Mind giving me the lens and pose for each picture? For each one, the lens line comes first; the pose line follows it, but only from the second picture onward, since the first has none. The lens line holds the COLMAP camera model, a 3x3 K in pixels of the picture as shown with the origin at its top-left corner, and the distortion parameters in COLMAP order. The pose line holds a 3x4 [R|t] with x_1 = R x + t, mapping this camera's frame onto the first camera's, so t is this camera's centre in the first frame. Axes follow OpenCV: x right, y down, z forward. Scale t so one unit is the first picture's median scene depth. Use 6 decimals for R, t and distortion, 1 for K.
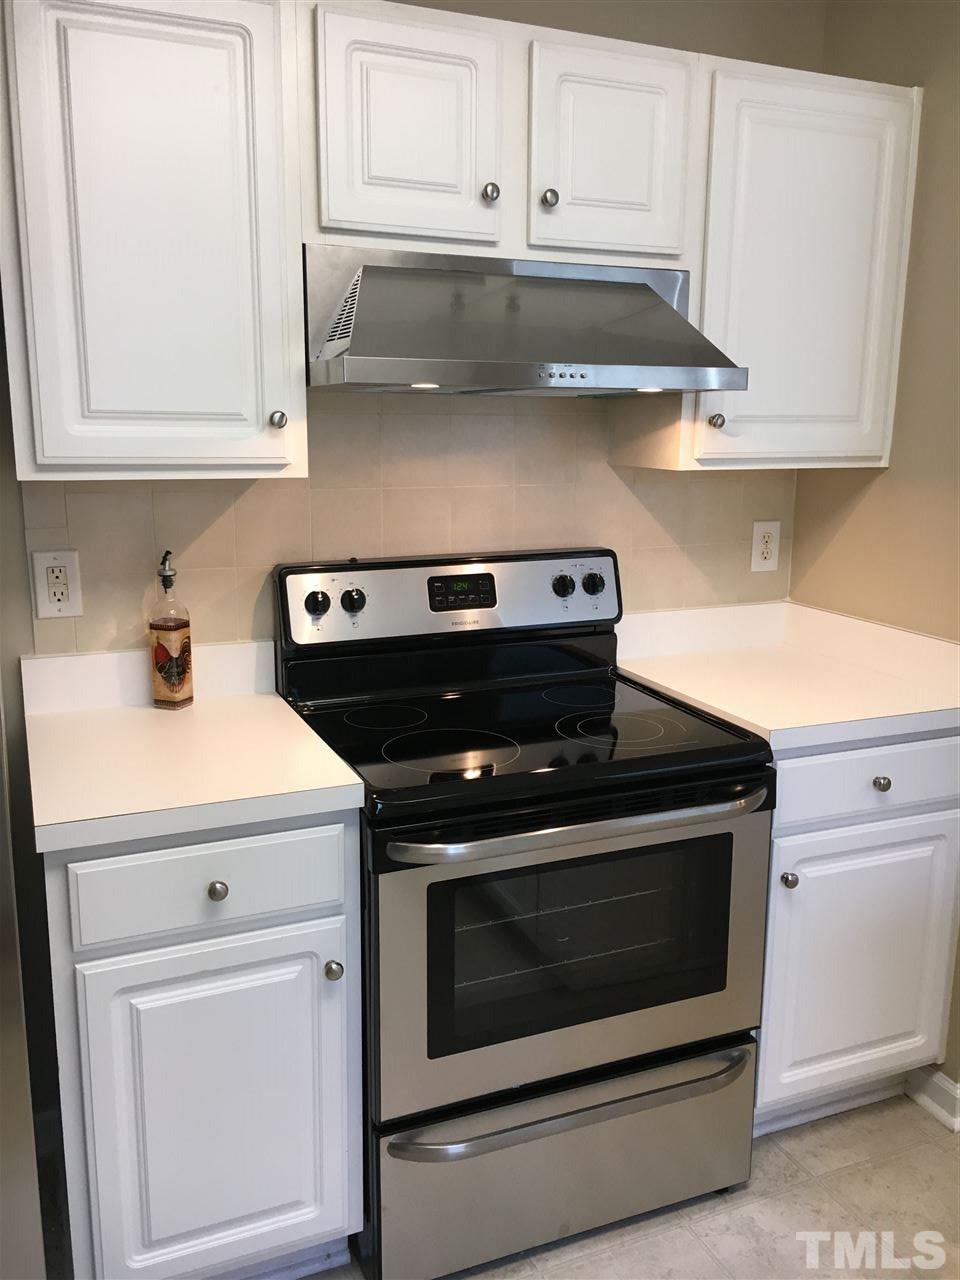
lens RADIAL K [[1062.5, 0, 480.0], [0, 1062.5, 640.0], [0, 0, 1]] dist [0.086463, -0.110314]
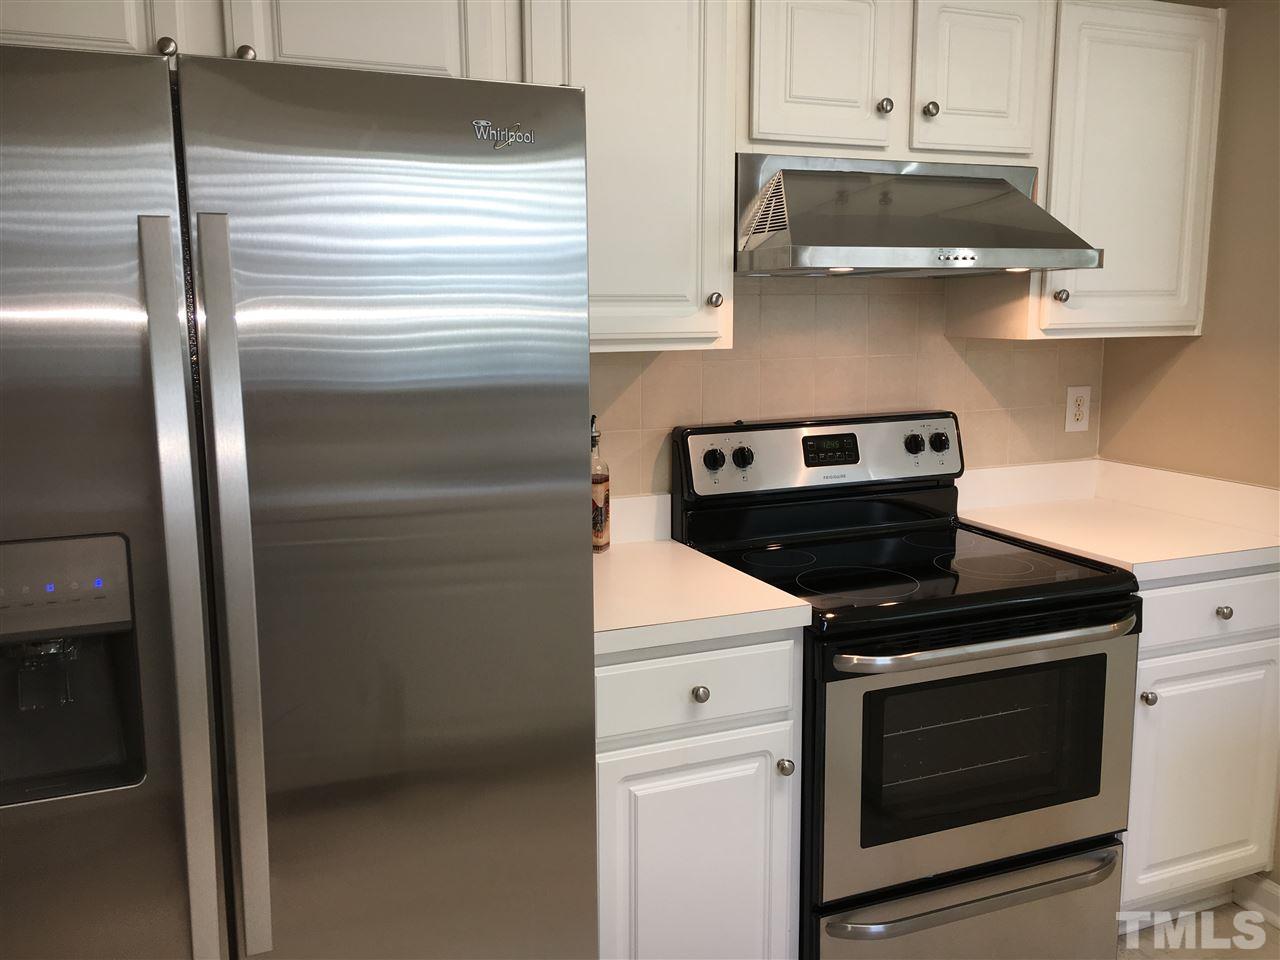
lens RADIAL K [[1062.5, 0, 640.6], [0, 1062.5, 477.9], [0, 0, 1]] dist [0.086463, -0.110314]
pose [[0.999892, -0.012372, -0.007905, -0.232086], [0.012003, 0.998908, -0.045150, 0.037131], [0.008455, 0.045050, 0.998949, -0.146226]]
